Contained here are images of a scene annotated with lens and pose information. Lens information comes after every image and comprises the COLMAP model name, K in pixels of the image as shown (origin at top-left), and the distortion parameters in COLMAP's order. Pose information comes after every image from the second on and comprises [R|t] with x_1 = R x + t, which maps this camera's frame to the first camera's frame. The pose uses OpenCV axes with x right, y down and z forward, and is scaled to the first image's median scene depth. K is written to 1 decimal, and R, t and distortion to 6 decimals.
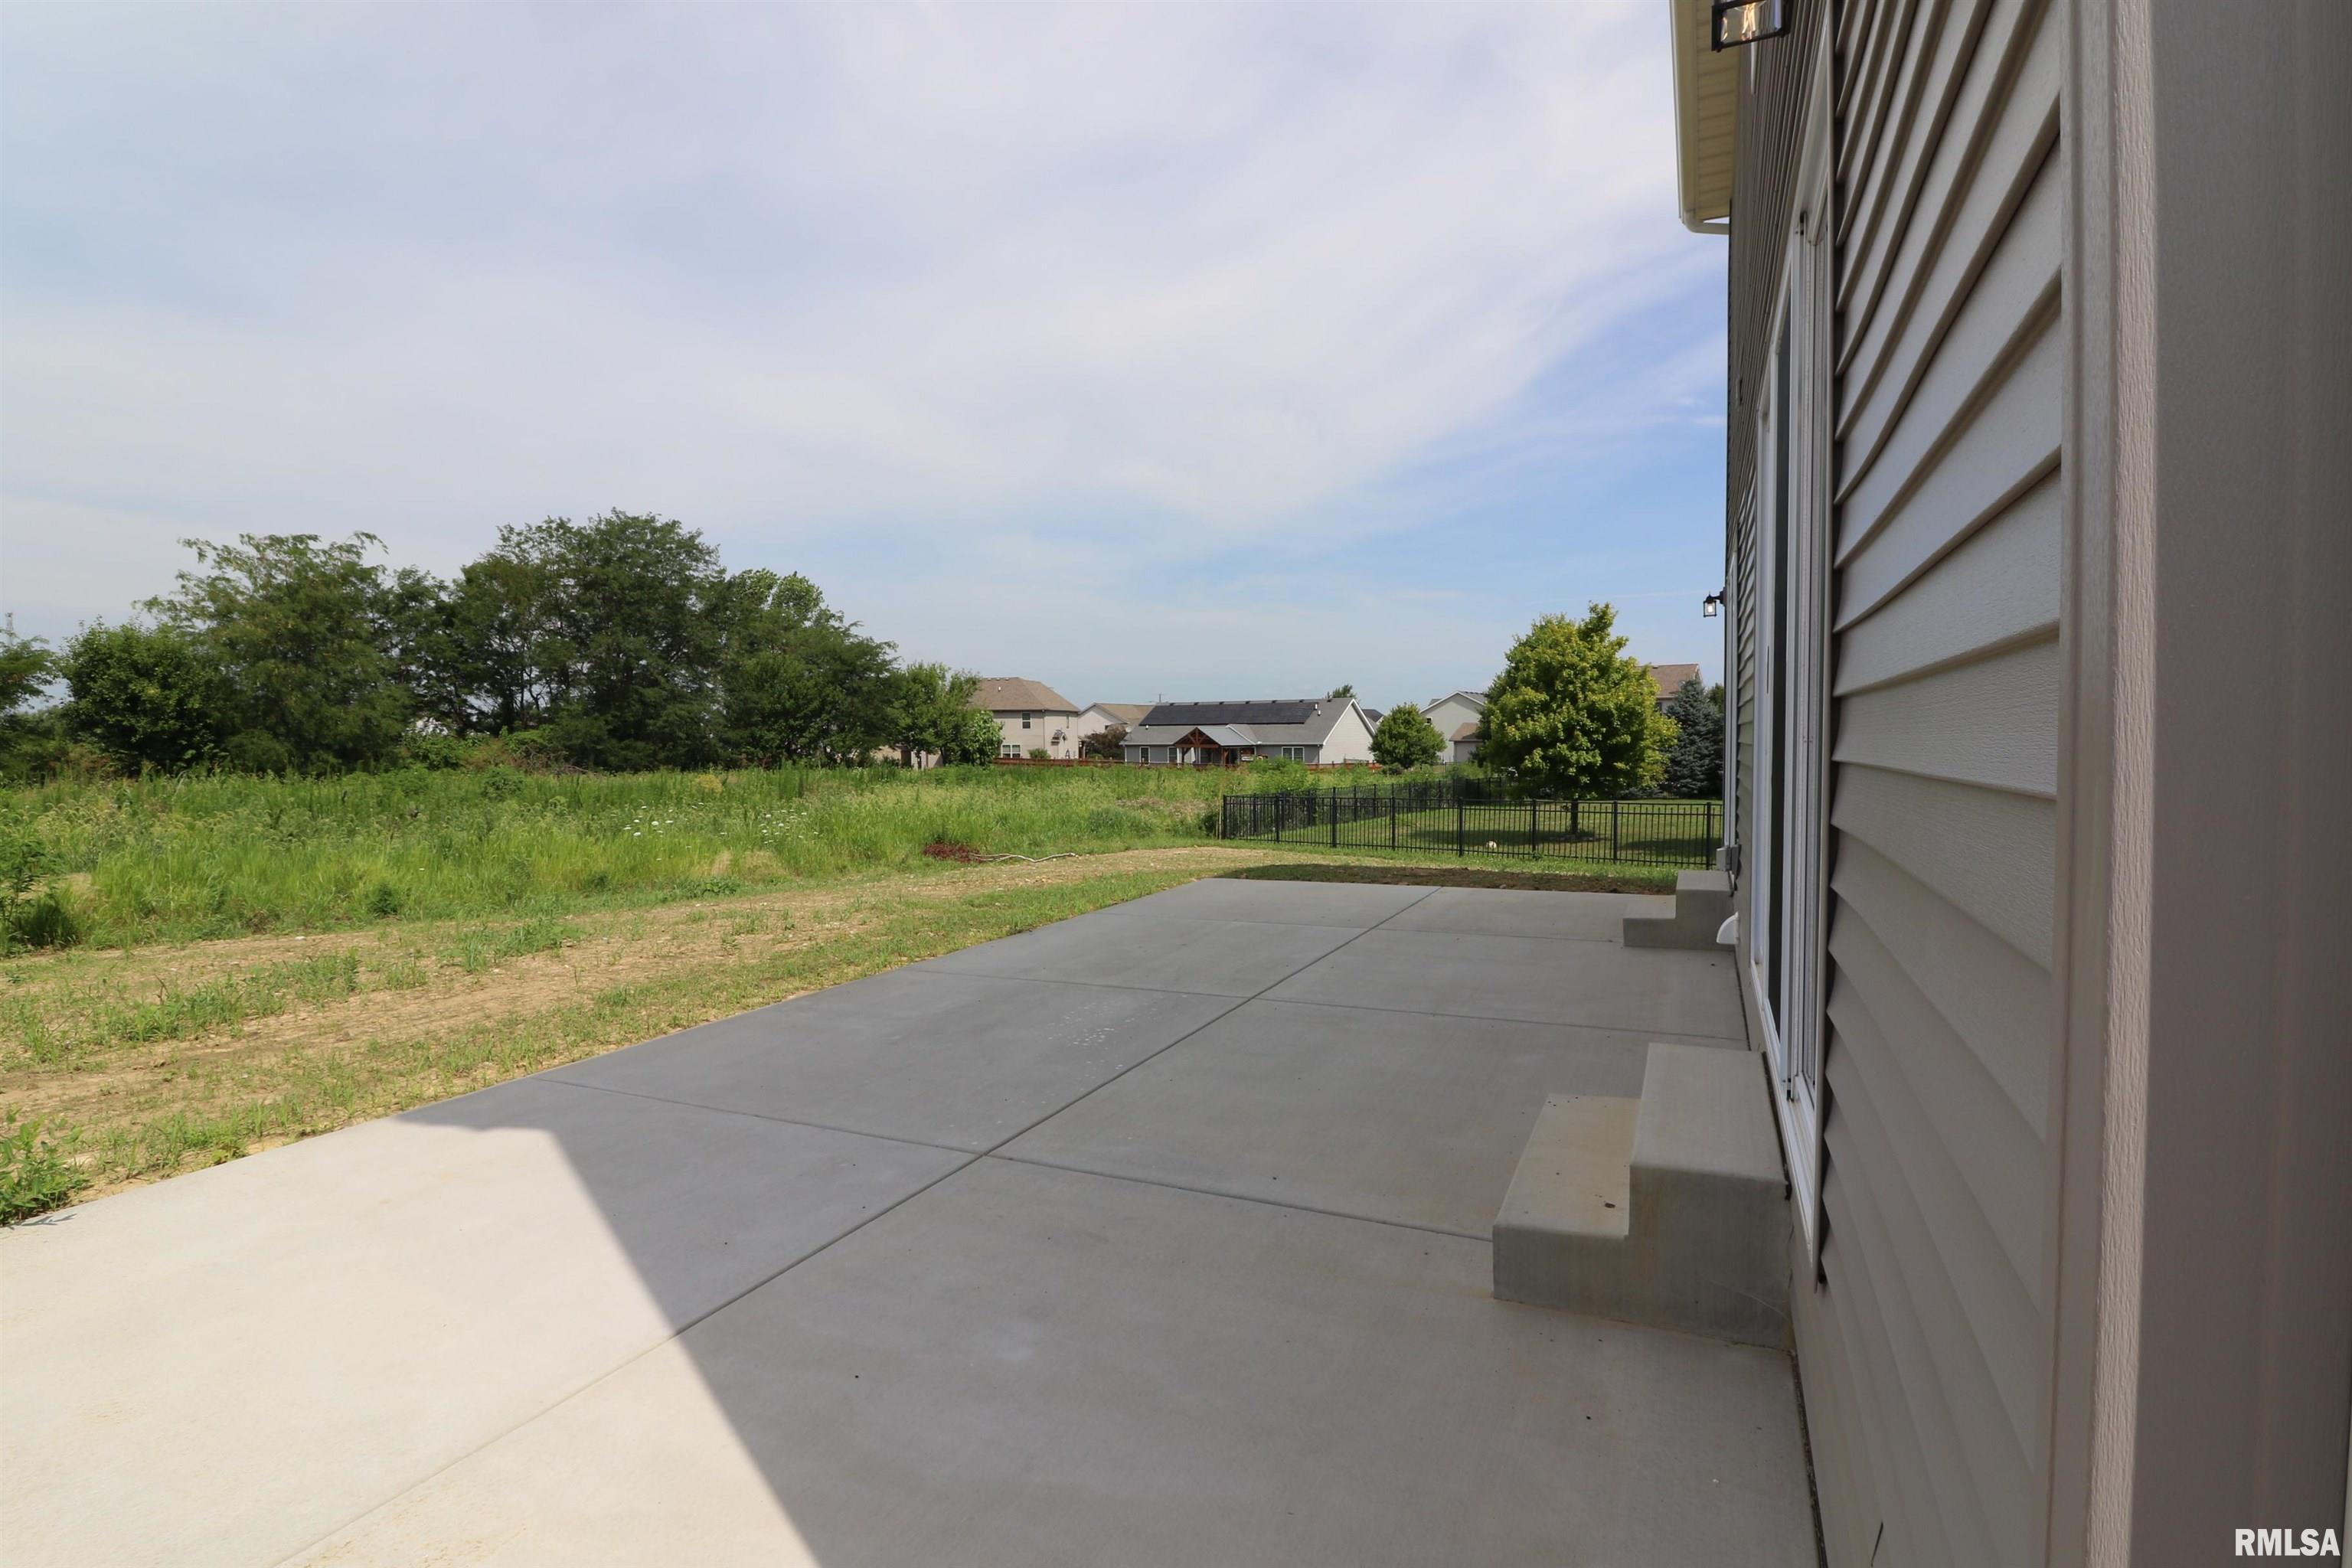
lens RADIAL K [[1128.6, 0, 1179.9], [0, 1128.6, 770.7], [0, 0, 1]] dist [0.000723, 0.000283]
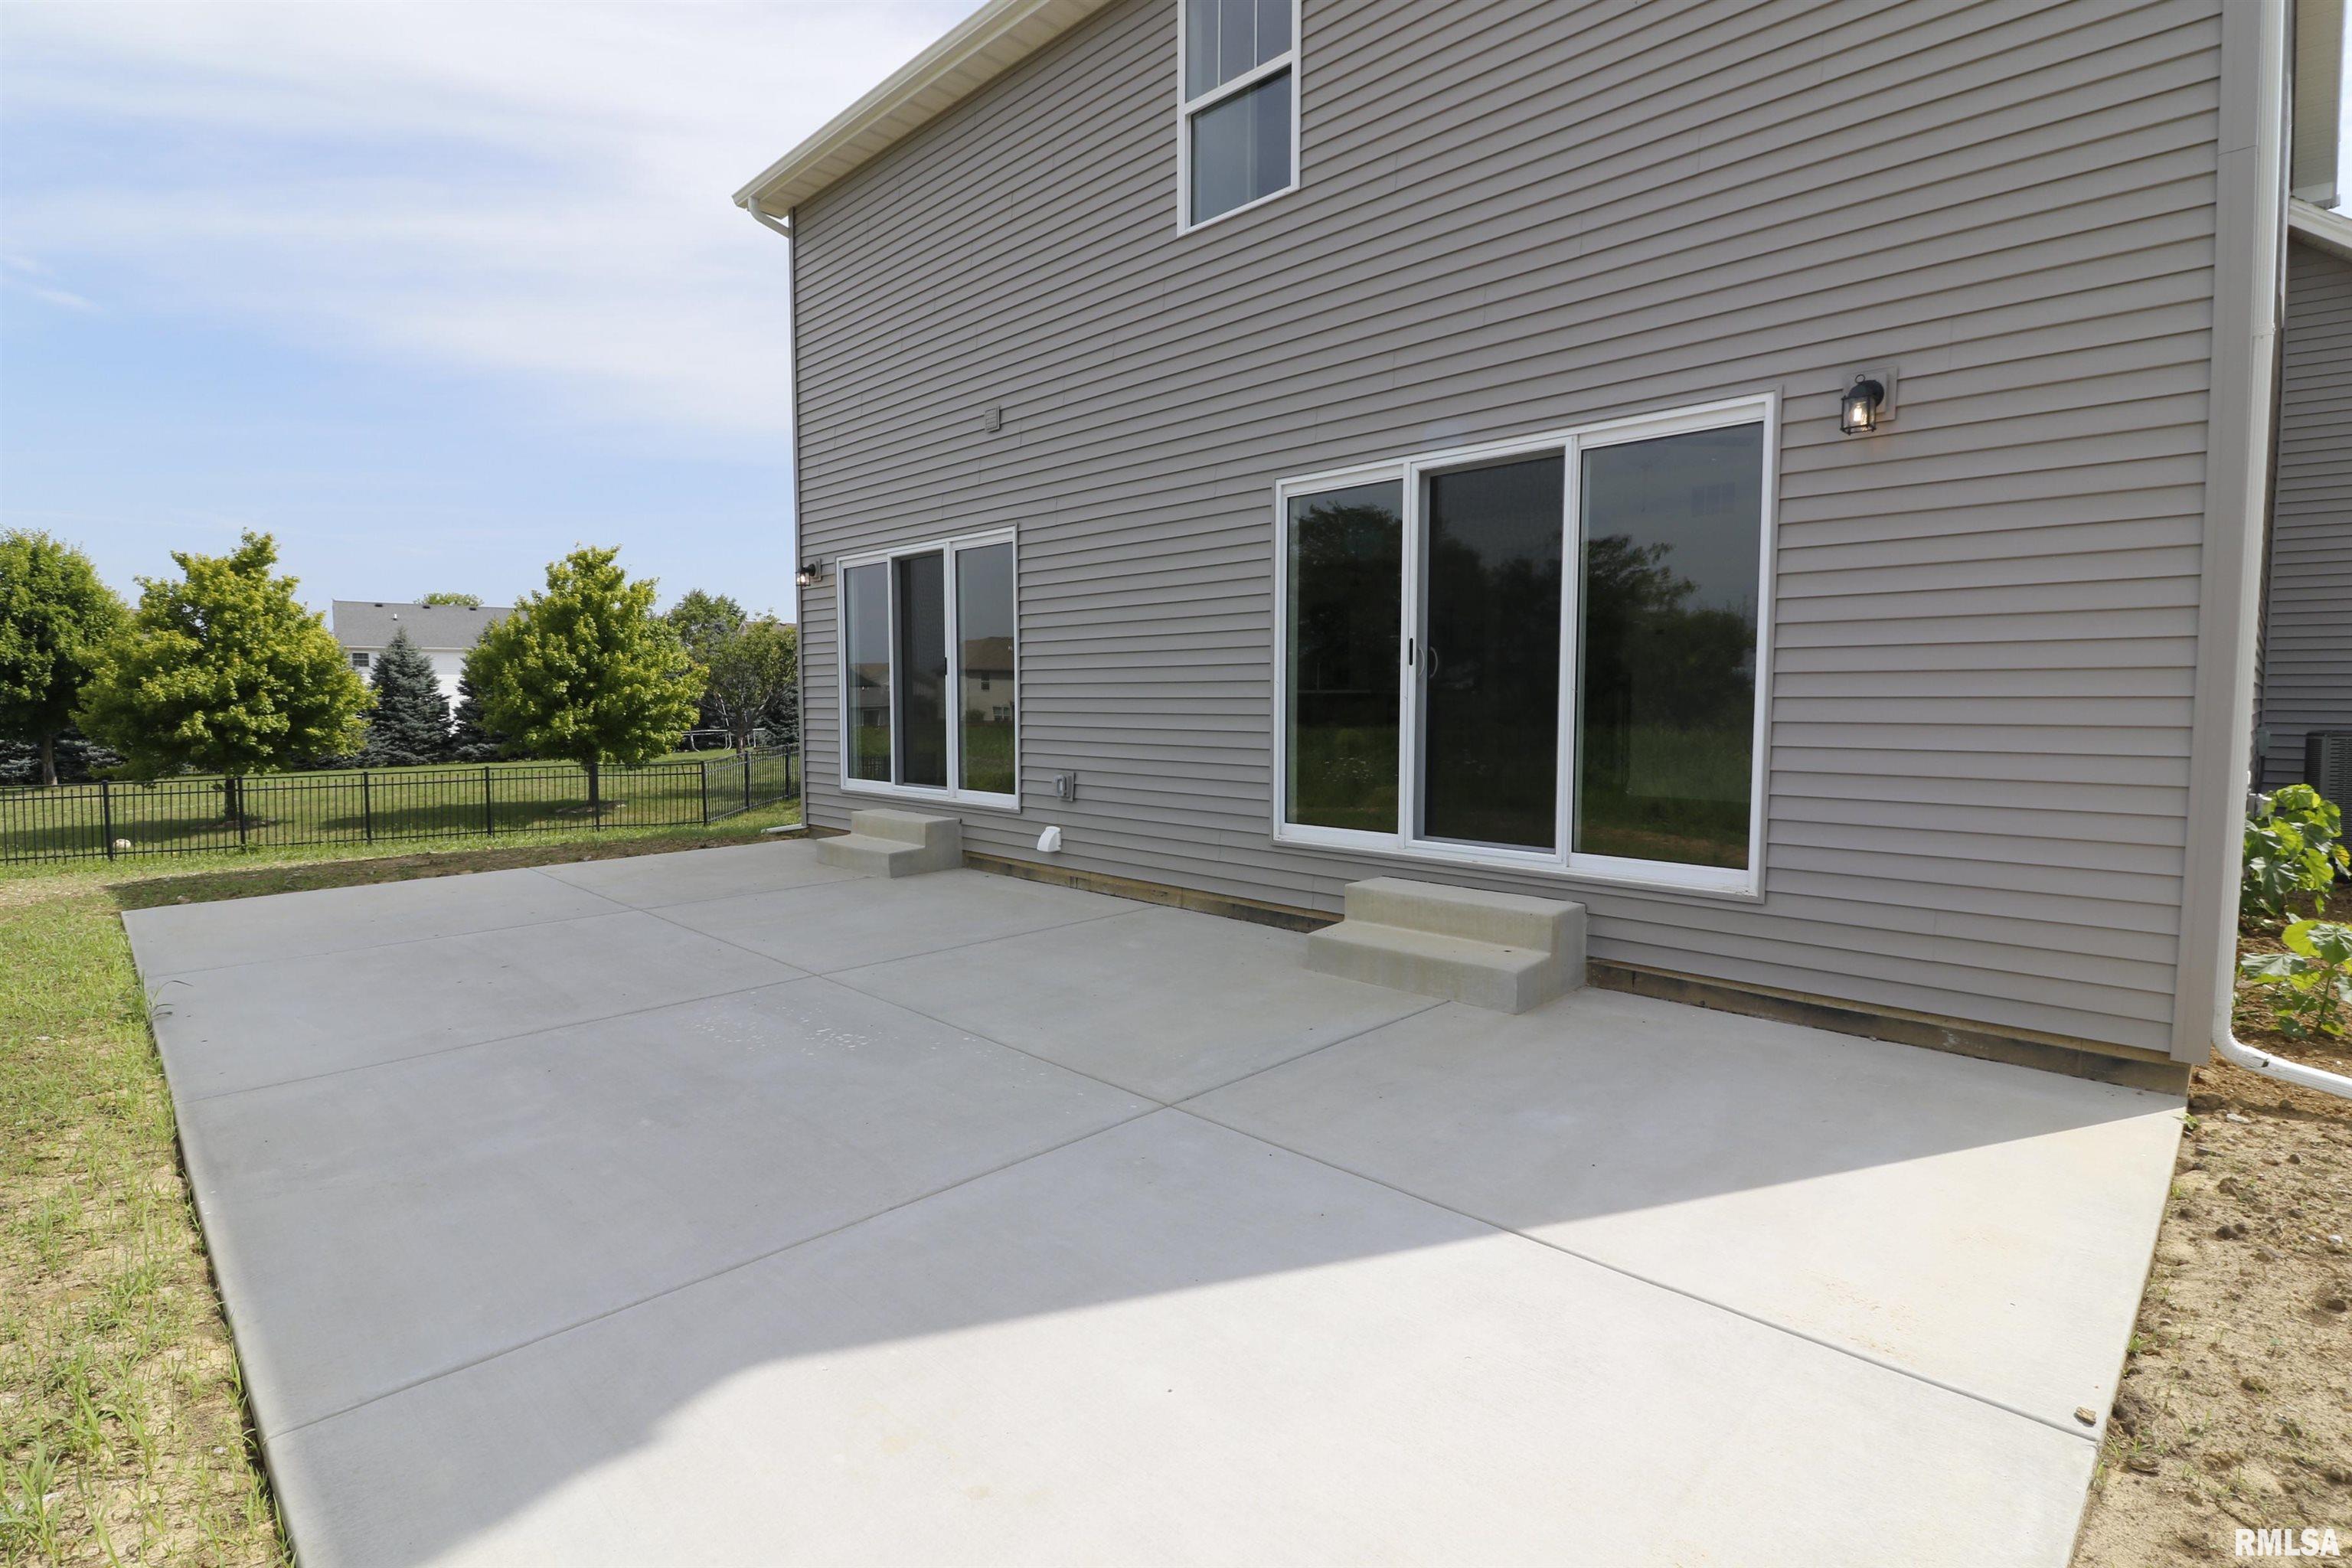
lens RADIAL K [[1128.6, 0, 1179.9], [0, 1128.6, 770.7], [0, 0, 1]] dist [0.000723, 0.000283]
pose [[0.343017, -0.056233, 0.937644, -0.178442], [0.026707, 0.998387, 0.050106, -0.000451], [-0.938949, 0.007854, 0.343966, 0.106741]]
